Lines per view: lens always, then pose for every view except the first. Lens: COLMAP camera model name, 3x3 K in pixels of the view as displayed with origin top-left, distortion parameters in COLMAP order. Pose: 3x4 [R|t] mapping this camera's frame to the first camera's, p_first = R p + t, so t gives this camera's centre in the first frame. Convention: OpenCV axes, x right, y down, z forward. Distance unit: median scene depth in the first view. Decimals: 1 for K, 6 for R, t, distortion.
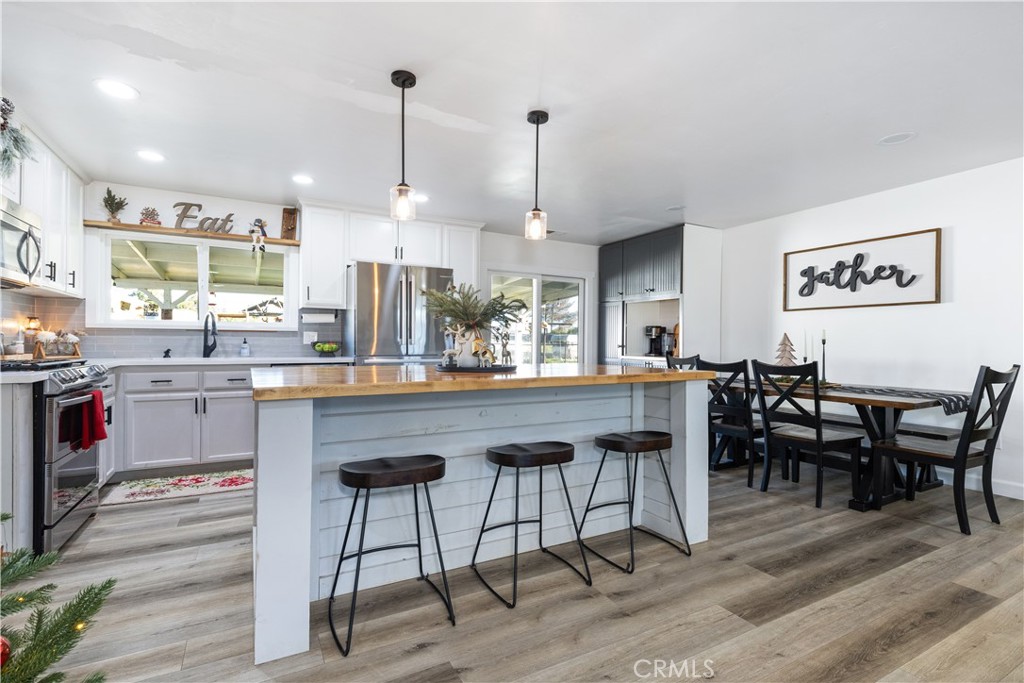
lens RADIAL K [[479.0, 0, 470.9], [0, 479.0, 344.3], [0, 0, 1]] dist [-0.000282, -0.001090]
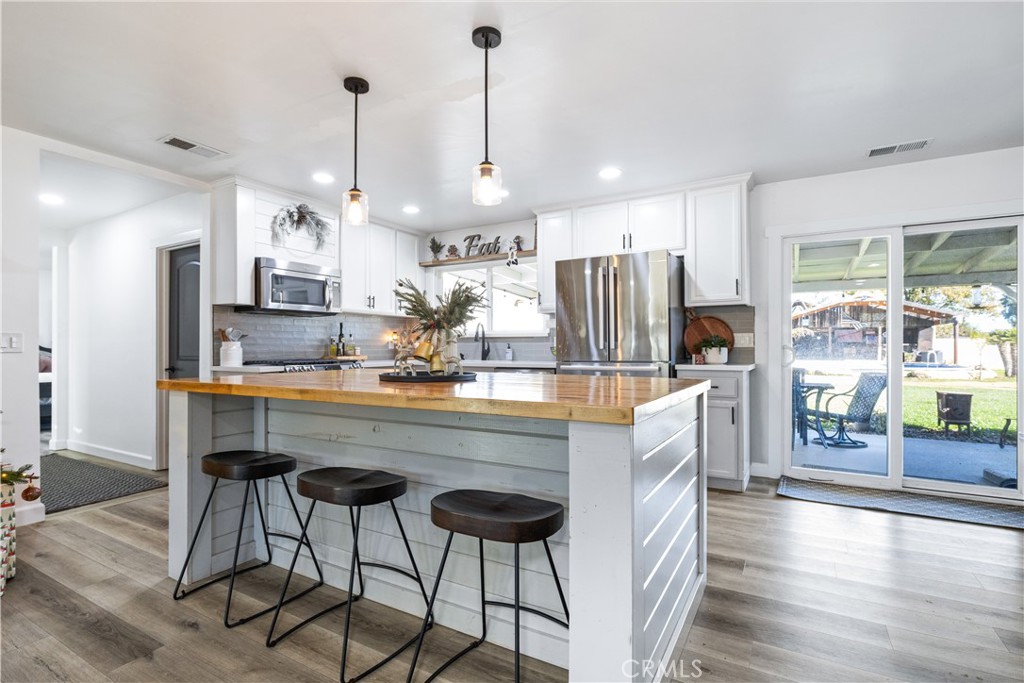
lens RADIAL K [[474.2, 0, 508.4], [0, 474.2, 346.0], [0, 0, 1]] dist [-0.001410, 0.000078]
pose [[0.559599, -0.009357, -0.828711, 0.509774], [0.003138, 0.999953, -0.009171, 0.002733], [0.828758, 0.002531, 0.559602, 0.420402]]
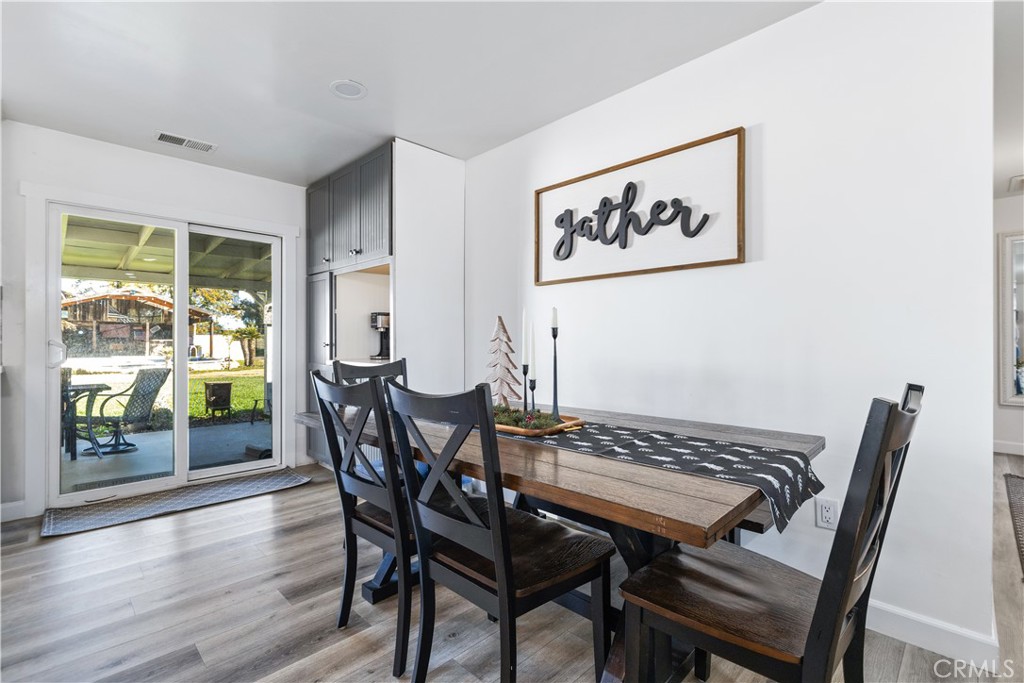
lens RADIAL K [[478.8, 0, 491.1], [0, 478.8, 340.3], [0, 0, 1]] dist [-0.001302, -0.001063]
pose [[0.950772, -0.007944, 0.309790, 0.456792], [0.009167, 0.999955, -0.002493, 0.002643], [-0.309756, 0.005210, 0.950802, 0.487149]]
